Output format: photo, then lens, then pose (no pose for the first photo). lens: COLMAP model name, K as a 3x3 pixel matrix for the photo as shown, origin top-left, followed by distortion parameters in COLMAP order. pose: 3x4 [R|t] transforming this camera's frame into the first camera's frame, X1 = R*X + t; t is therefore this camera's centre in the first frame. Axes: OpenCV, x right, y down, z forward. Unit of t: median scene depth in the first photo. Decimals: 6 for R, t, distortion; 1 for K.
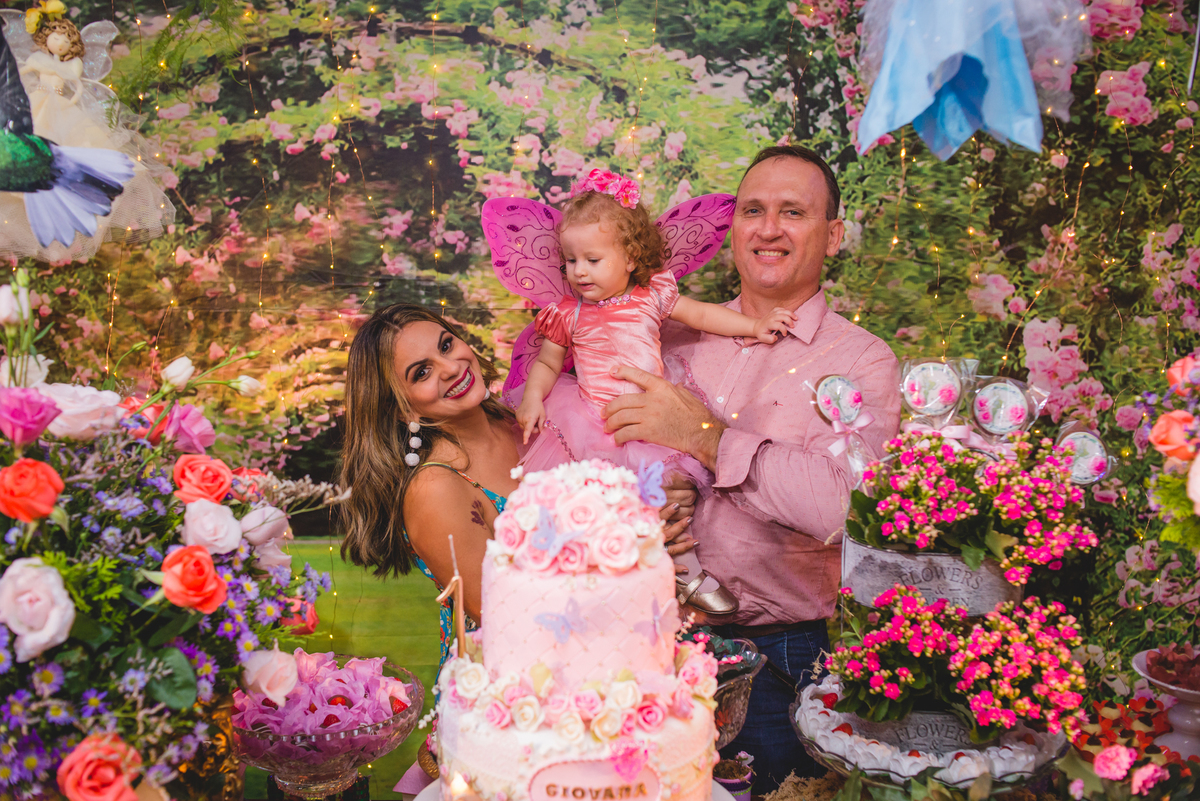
lens RADIAL K [[1184.7, 0, 600.0], [0, 1184.7, 400.5], [0, 0, 1]] dist [-0.131579, 0.077104]
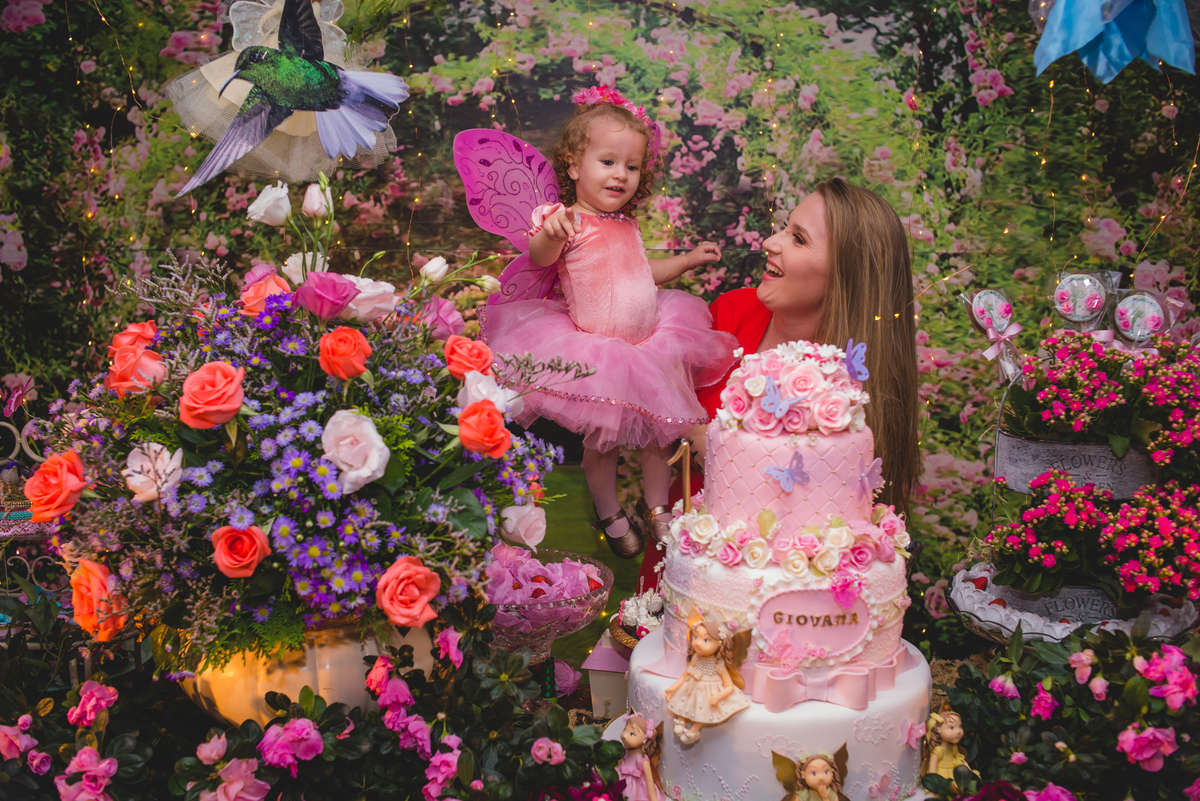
lens RADIAL K [[1184.7, 0, 600.0], [0, 1184.7, 400.5], [0, 0, 1]] dist [-0.131579, 0.077104]
pose [[0.998714, 0.004518, -0.050499, -0.071229], [-0.003700, 0.999861, 0.016283, 0.043359], [0.050565, -0.016075, 0.998591, -0.079276]]
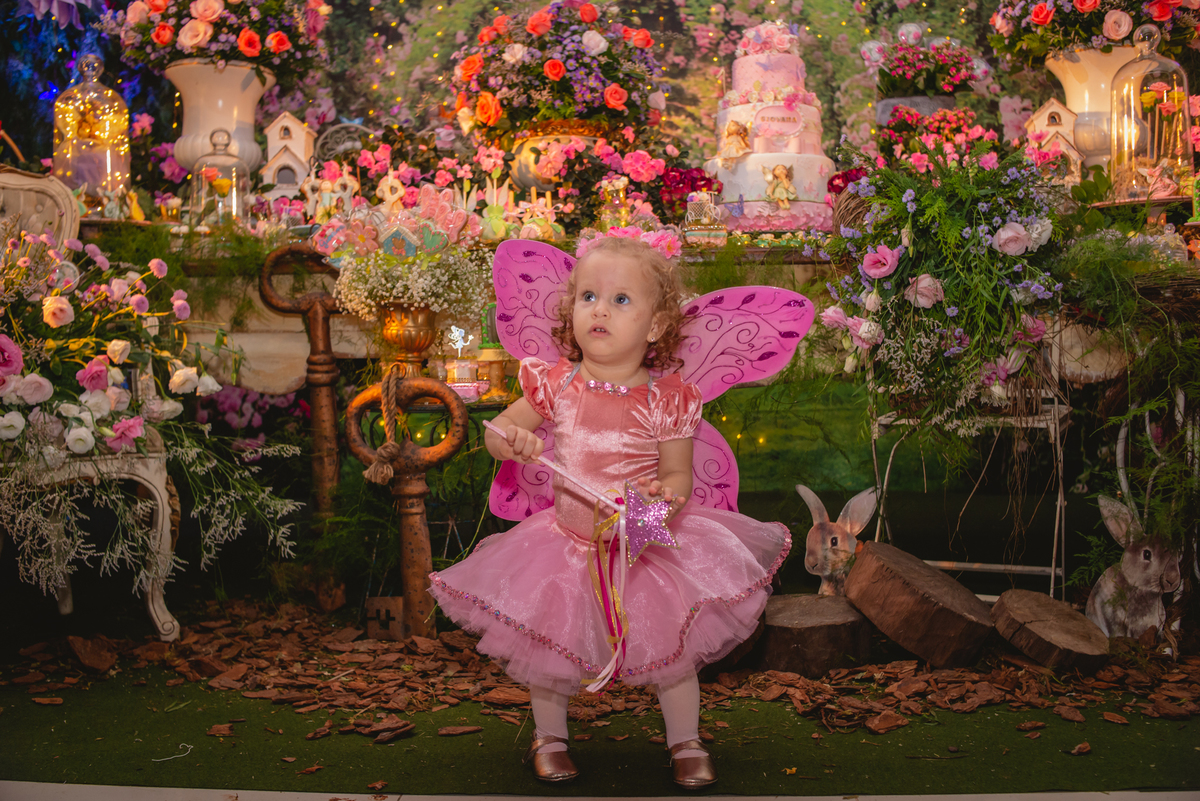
lens RADIAL K [[1211.2, 0, 600.0], [0, 1211.2, 400.5], [0, 0, 1]] dist [-0.117654, 0.035663]
pose [[0.995026, -0.016957, -0.098162, -0.071593], [0.008154, 0.995962, -0.089400, 0.564001], [0.099282, 0.088155, 0.991147, -0.830804]]
